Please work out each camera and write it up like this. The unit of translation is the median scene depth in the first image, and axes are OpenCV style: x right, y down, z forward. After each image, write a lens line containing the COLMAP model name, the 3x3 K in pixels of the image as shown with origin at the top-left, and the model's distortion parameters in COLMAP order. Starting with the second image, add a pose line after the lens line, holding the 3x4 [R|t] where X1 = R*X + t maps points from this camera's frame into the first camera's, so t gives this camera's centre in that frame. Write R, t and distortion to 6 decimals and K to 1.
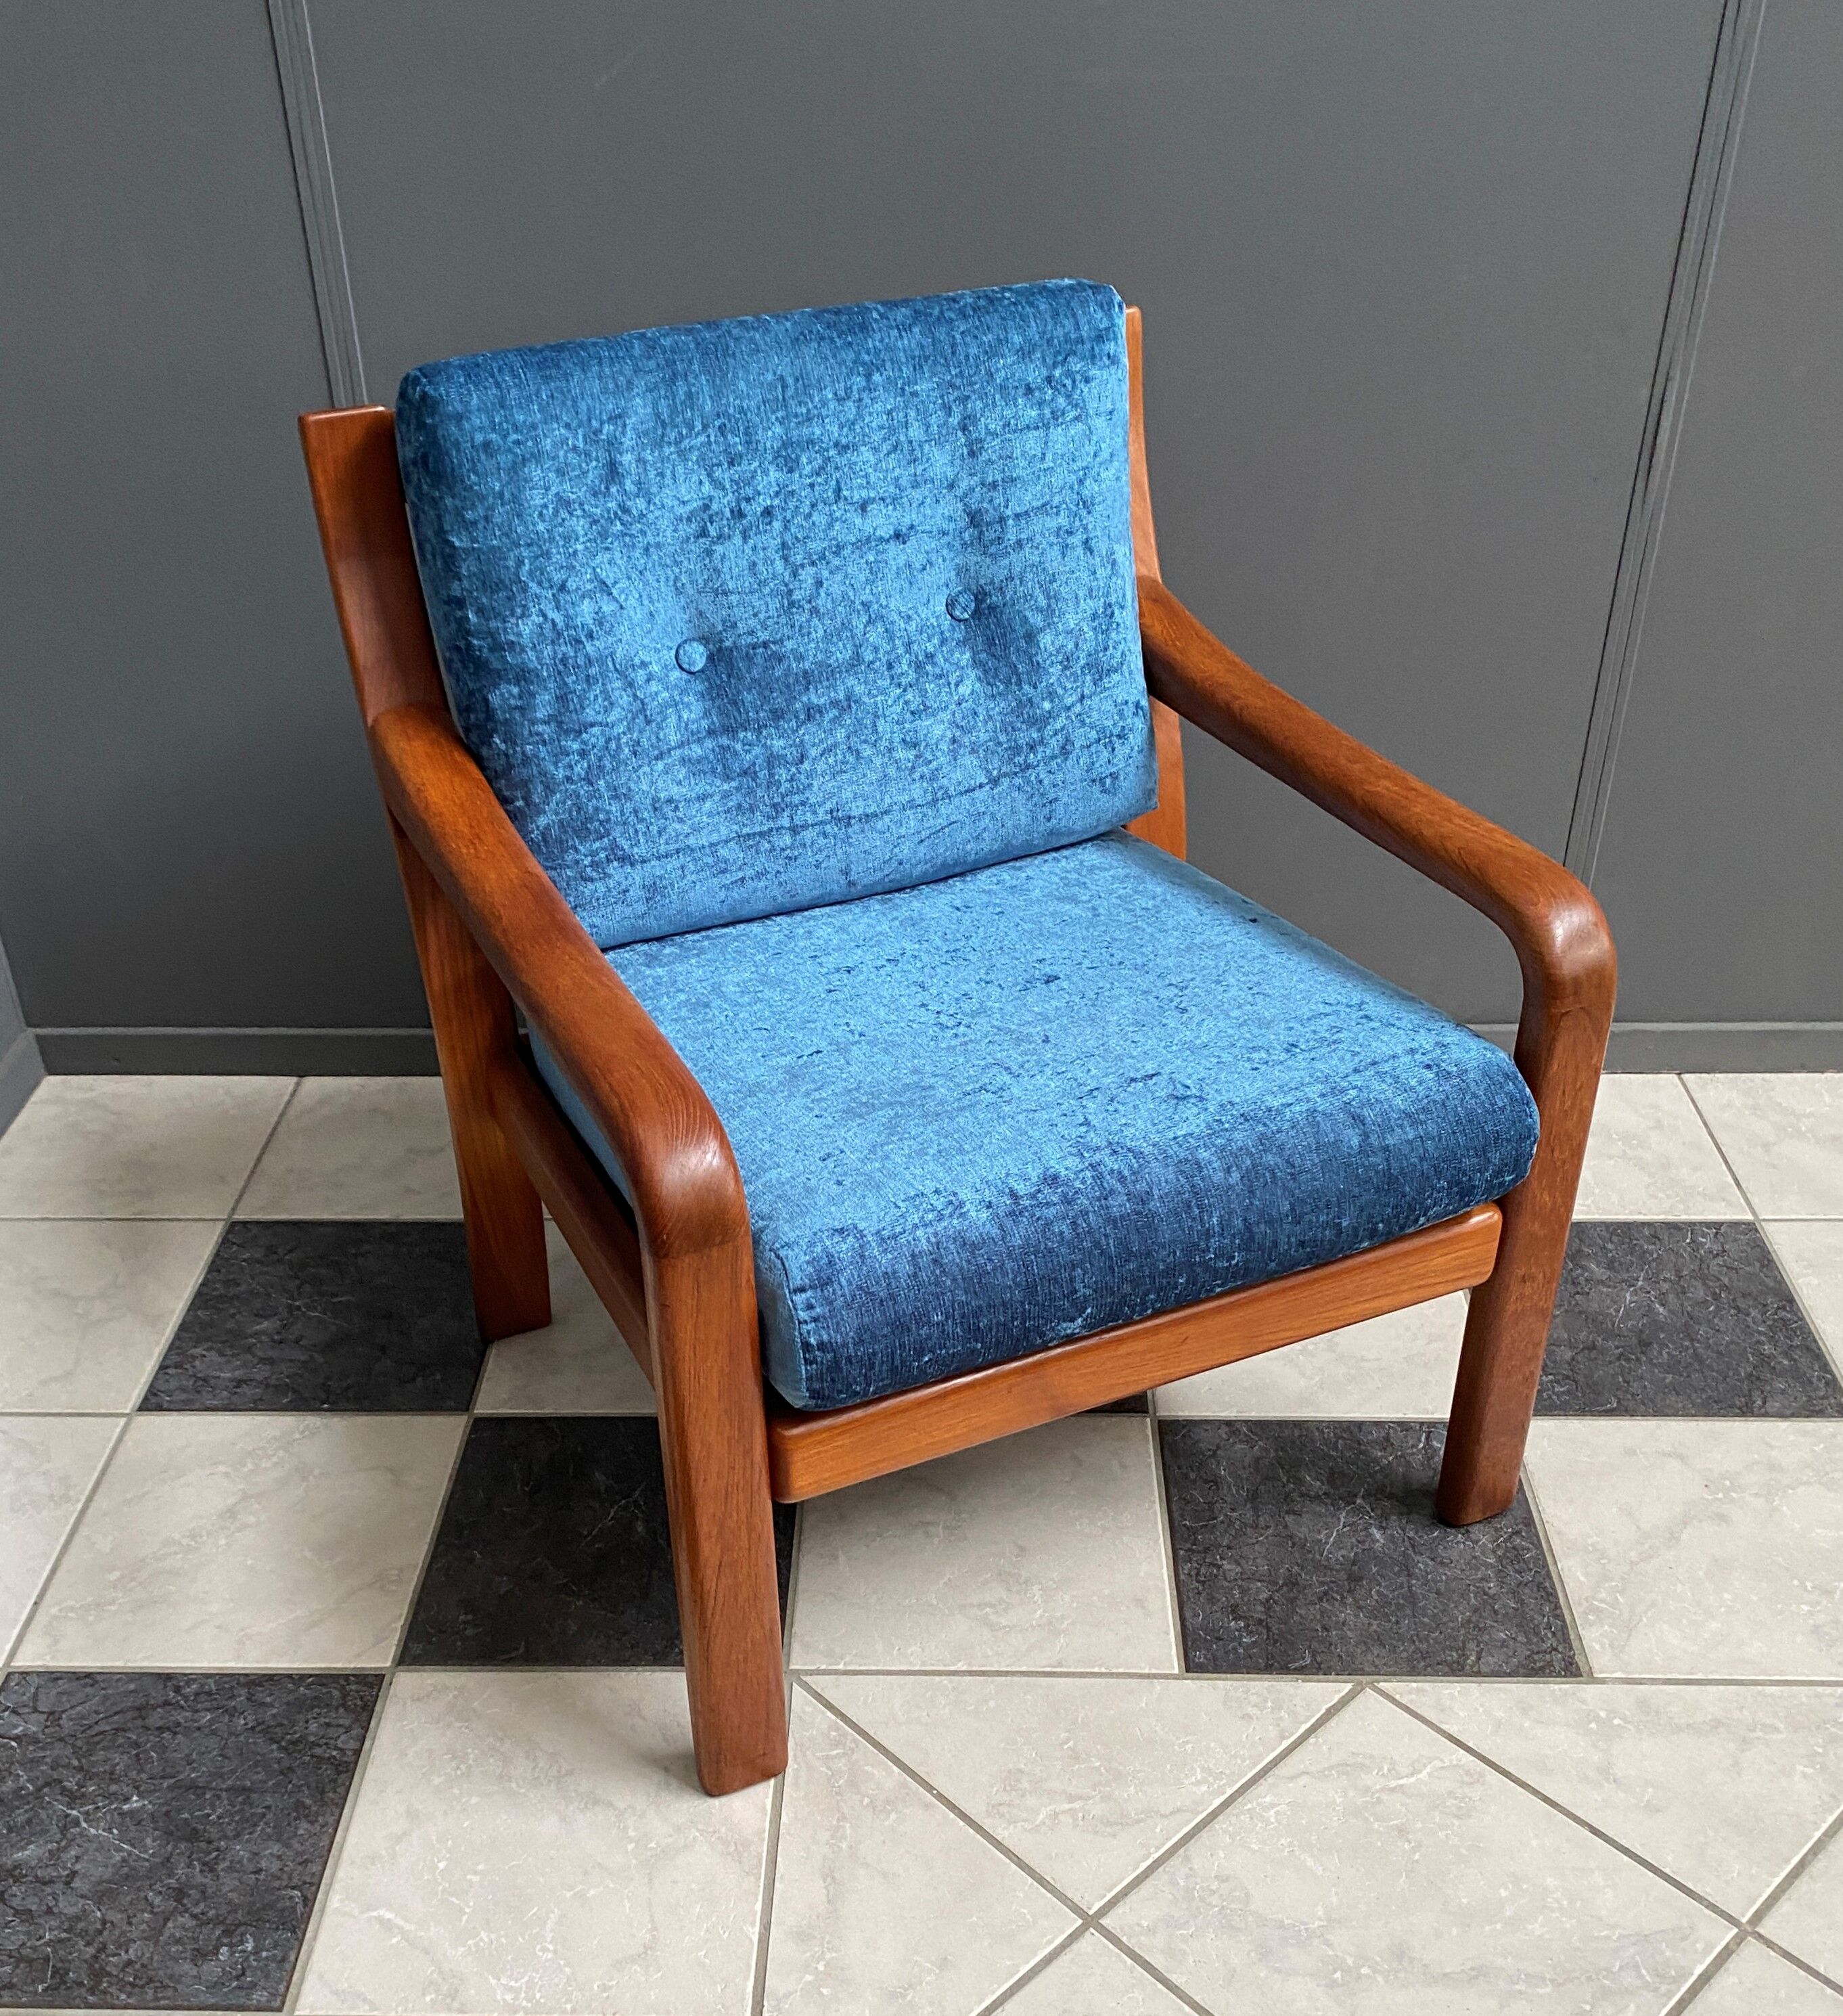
lens RADIAL K [[2109.5, 0, 865.2], [0, 2109.5, 1218.1], [0, 0, 1]] dist [0.154083, -0.461312]
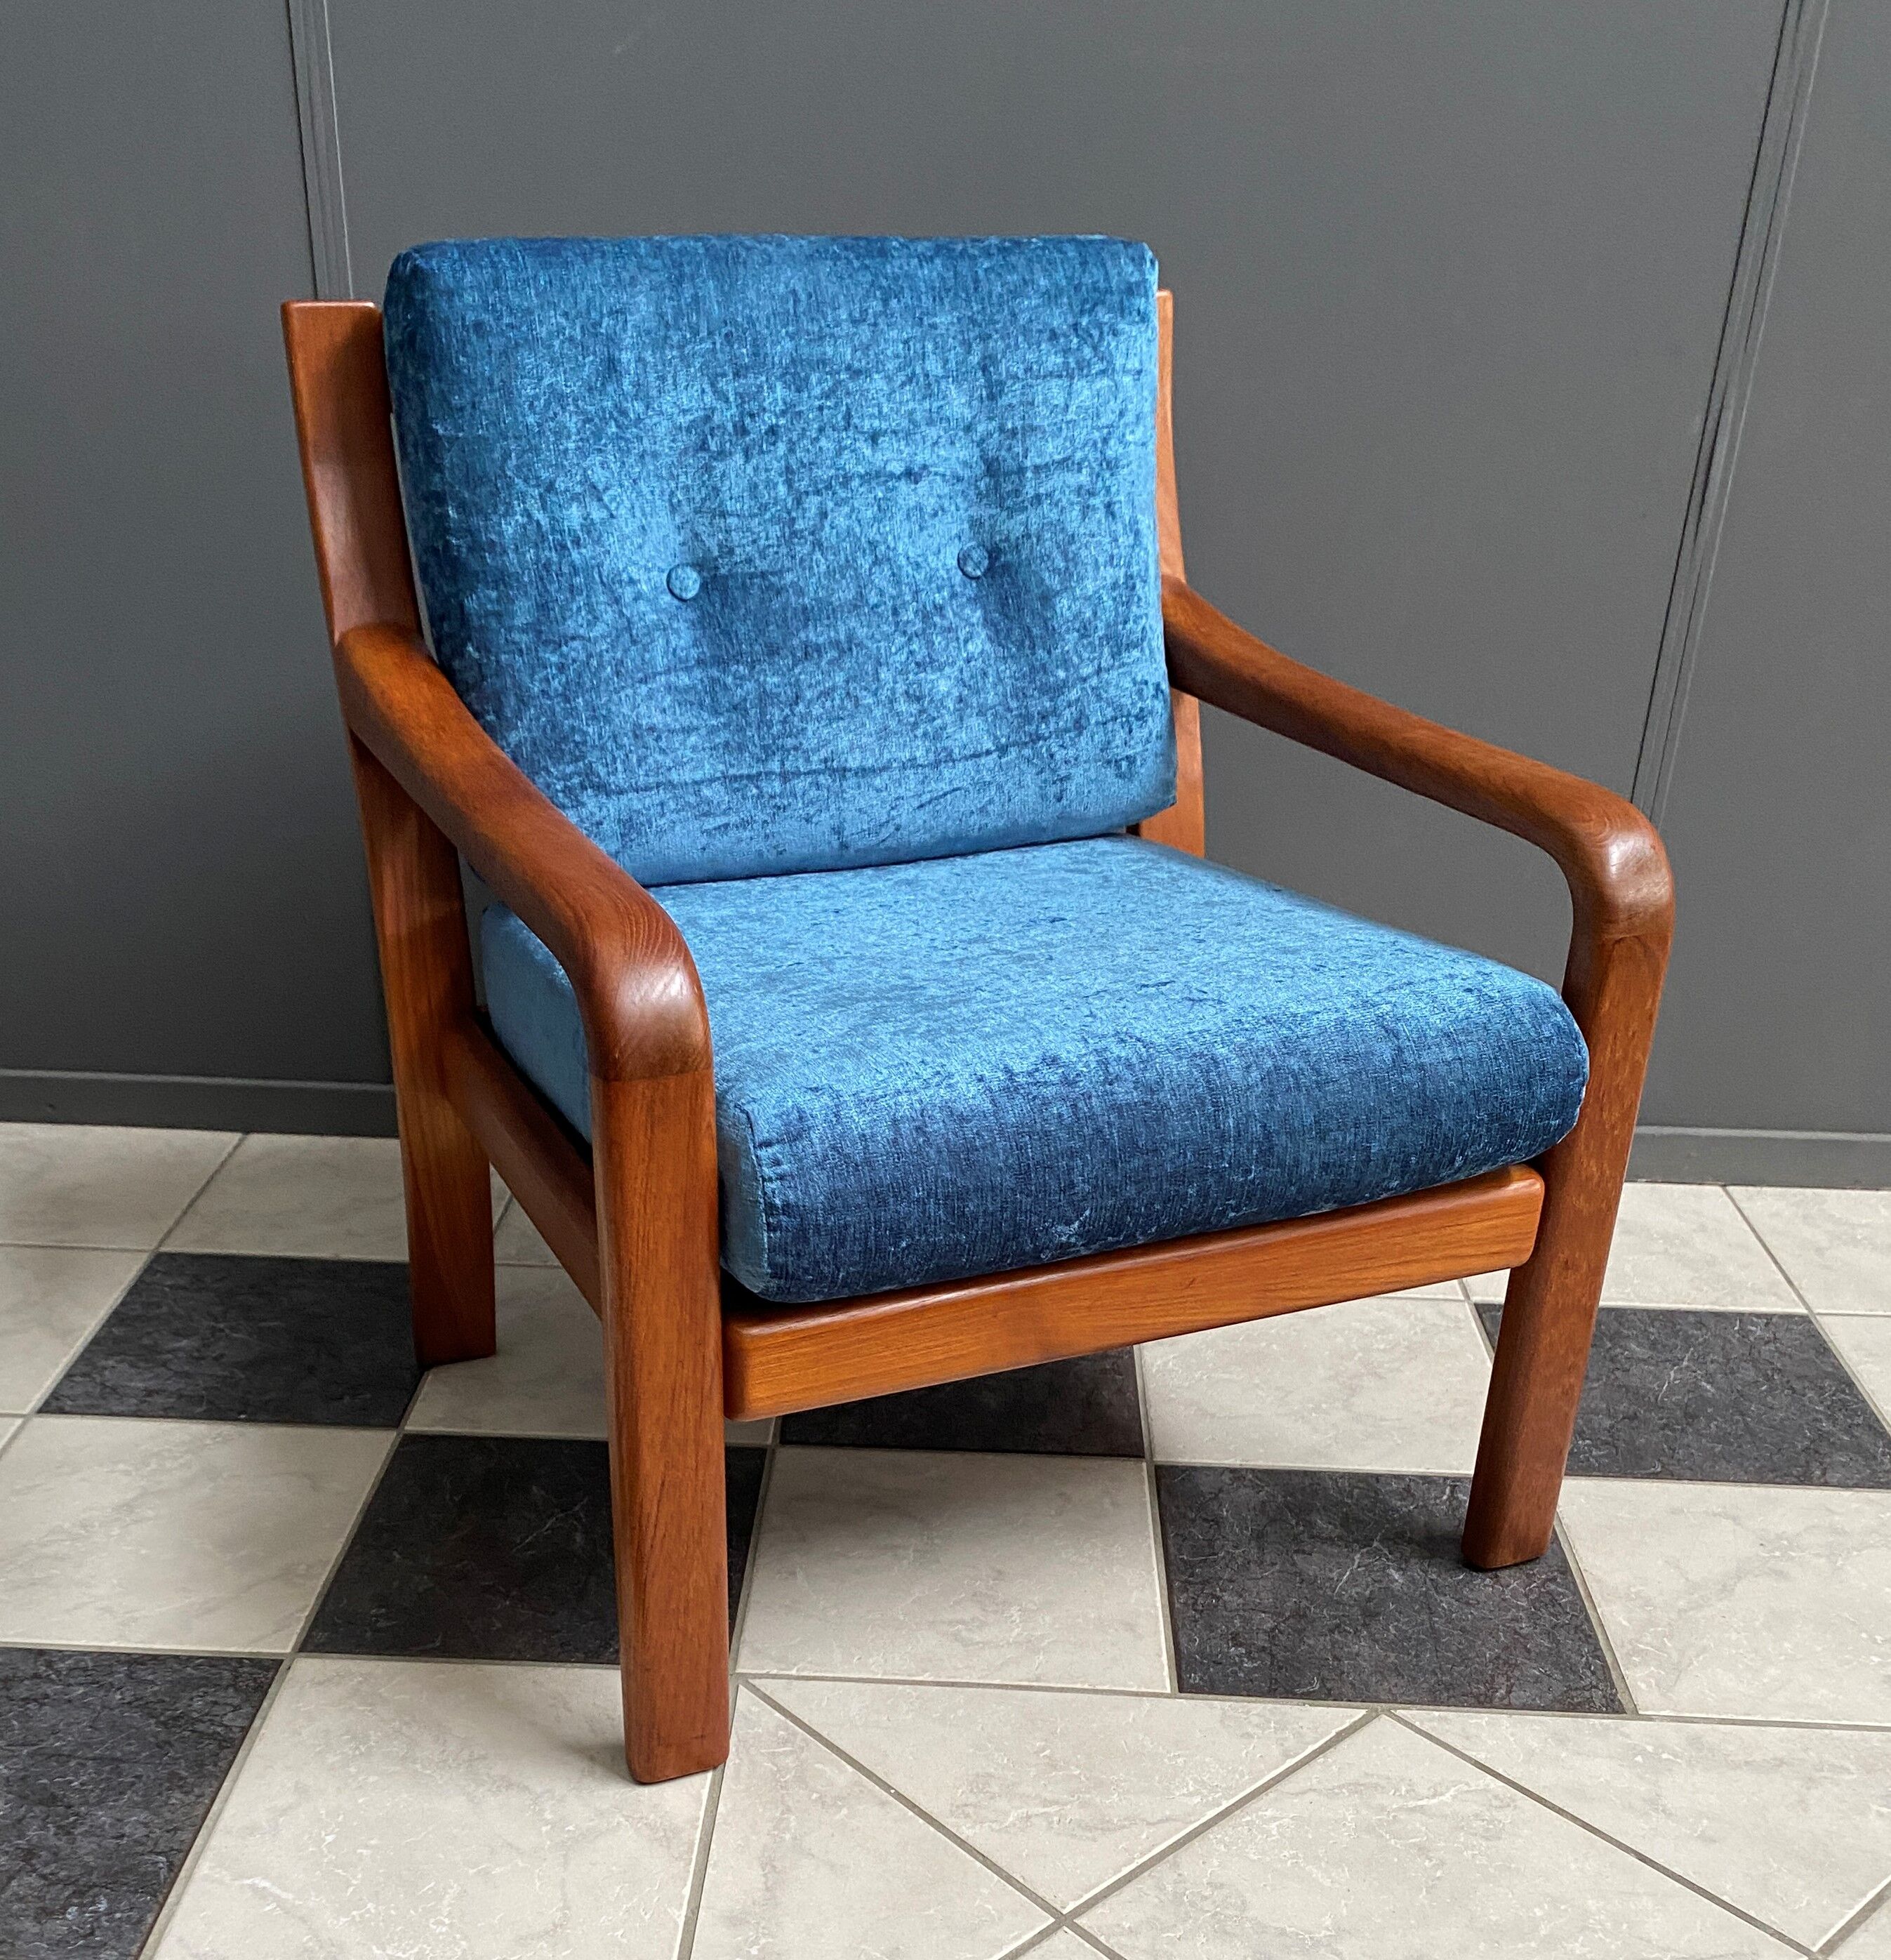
lens RADIAL K [[2181.8, 0, 840.0], [0, 2181.8, 1375.1], [0, 0, 1]] dist [0.146999, -0.421875]
pose [[0.999009, 0.044147, -0.005622, 0.007855], [-0.044486, 0.994130, -0.098619, 0.176537], [0.001236, 0.098772, 0.995109, 0.070004]]
